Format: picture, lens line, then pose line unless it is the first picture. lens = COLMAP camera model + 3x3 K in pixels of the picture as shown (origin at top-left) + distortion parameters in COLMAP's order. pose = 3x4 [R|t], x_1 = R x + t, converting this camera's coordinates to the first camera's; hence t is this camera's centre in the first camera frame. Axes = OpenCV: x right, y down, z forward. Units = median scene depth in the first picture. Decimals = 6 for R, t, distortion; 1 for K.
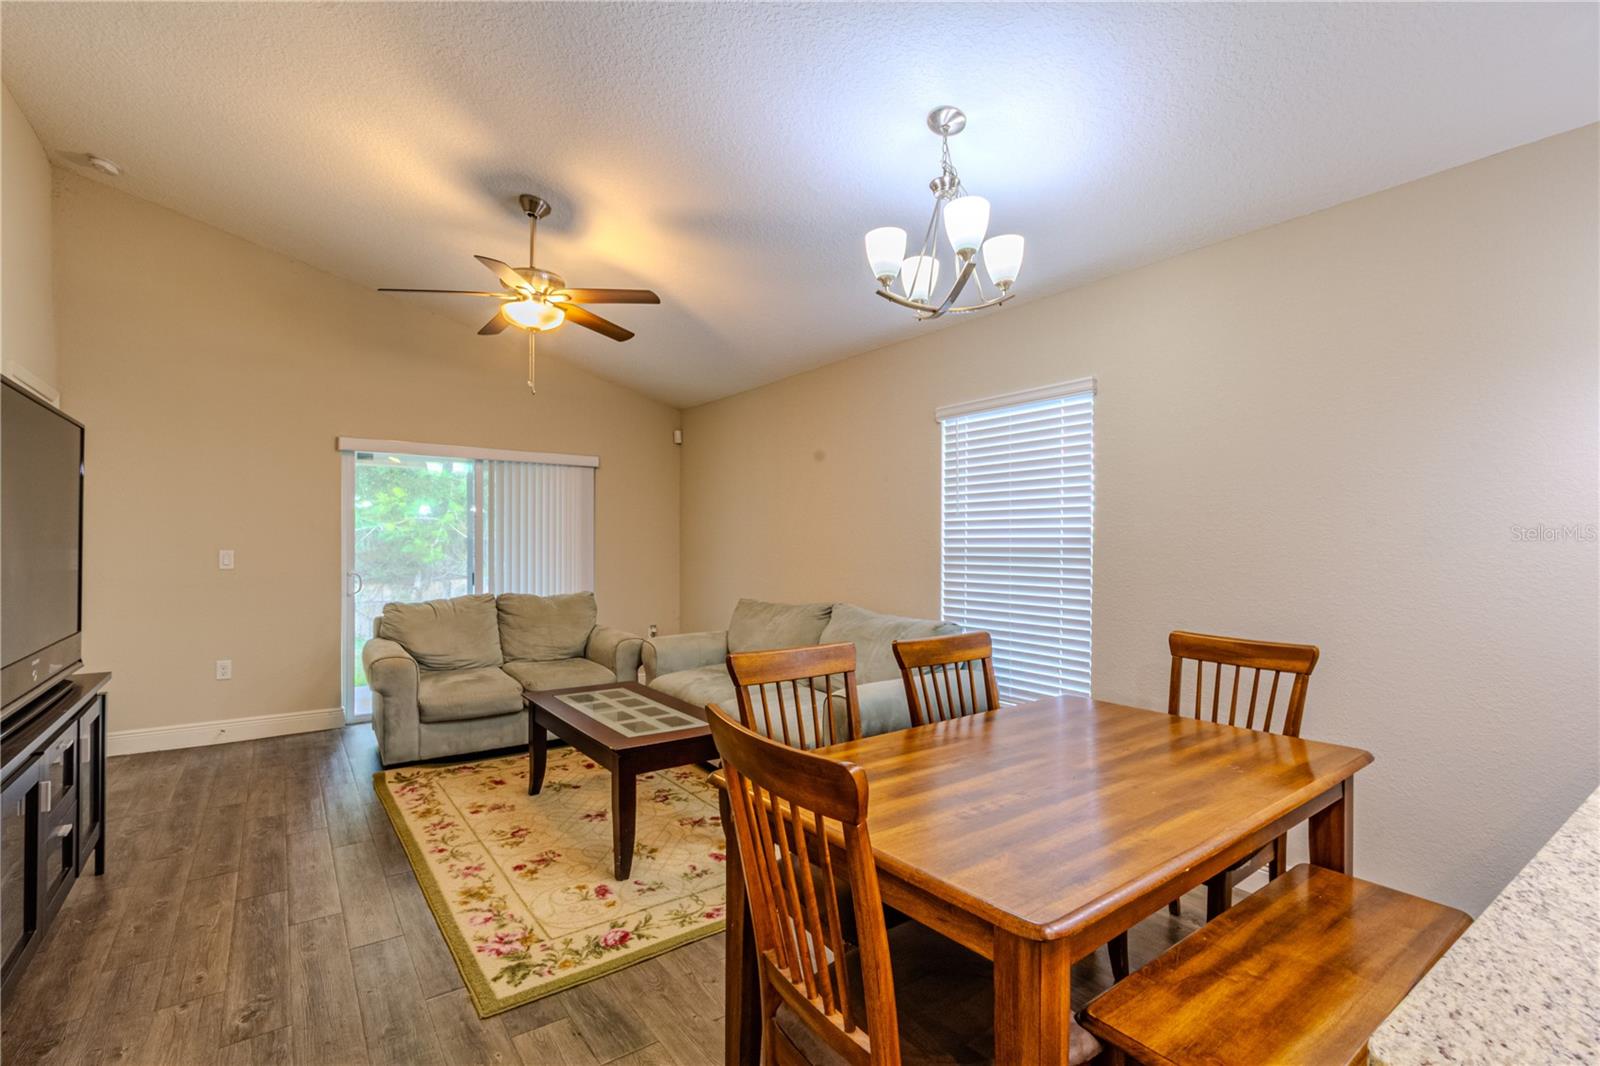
lens RADIAL K [[730.2, 0, 794.4], [0, 730.2, 545.7], [0, 0, 1]] dist [0.004547, -0.000374]
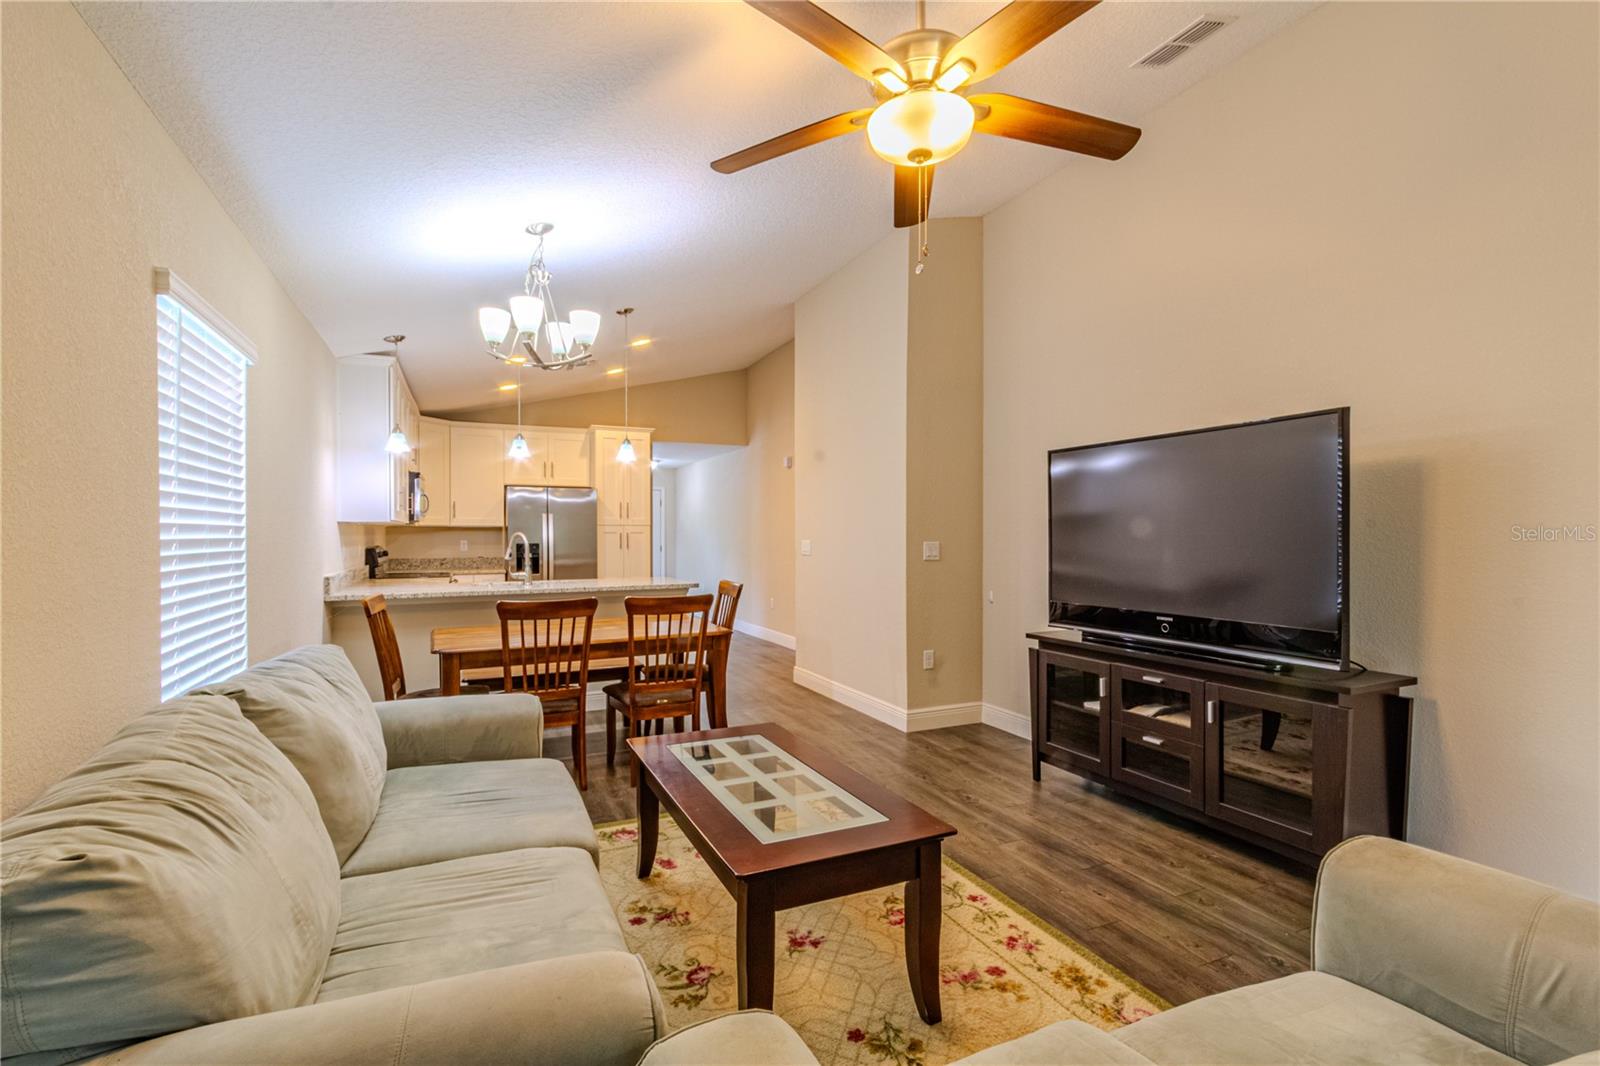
lens RADIAL K [[730.2, 0, 792.8], [0, 730.2, 537.3], [0, 0, 1]] dist [0.004547, -0.000374]
pose [[-0.979594, -0.004356, 0.200941, -0.396868], [-0.002898, 0.999967, 0.007550, -0.006469], [-0.200967, 0.006814, -0.979574, 1.664127]]
